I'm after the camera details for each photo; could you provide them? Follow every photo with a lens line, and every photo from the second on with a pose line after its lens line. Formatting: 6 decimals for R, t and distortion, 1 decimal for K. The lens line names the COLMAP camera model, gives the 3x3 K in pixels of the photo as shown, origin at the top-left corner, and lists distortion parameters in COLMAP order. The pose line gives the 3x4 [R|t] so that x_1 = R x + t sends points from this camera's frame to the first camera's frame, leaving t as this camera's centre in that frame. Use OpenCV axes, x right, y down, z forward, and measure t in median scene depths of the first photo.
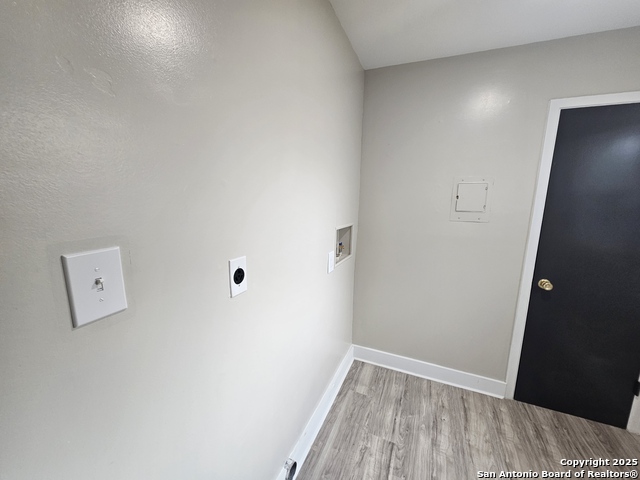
lens RADIAL K [[260.8, 0, 318.8], [0, 260.8, 239.4], [0, 0, 1]] dist [-0.000507, -0.000005]
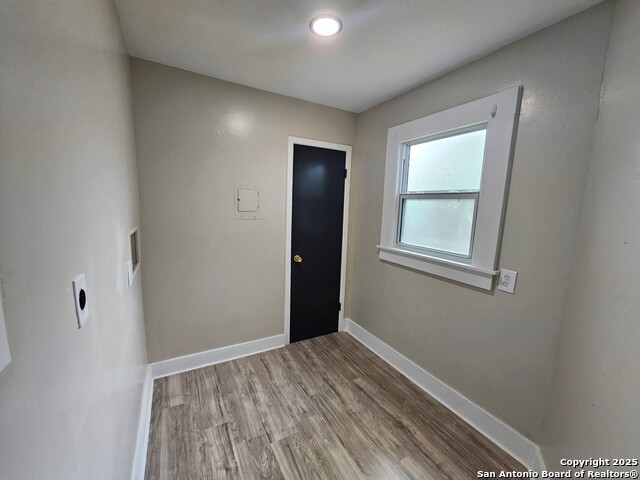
lens RADIAL K [[260.8, 0, 317.7], [0, 260.8, 238.7], [0, 0, 1]] dist [-0.000507, -0.000005]
pose [[0.608577, -0.104527, 0.786580, -0.230133], [0.109518, 0.992863, 0.047205, 0.000471], [-0.785901, 0.057417, 0.615681, -0.022087]]
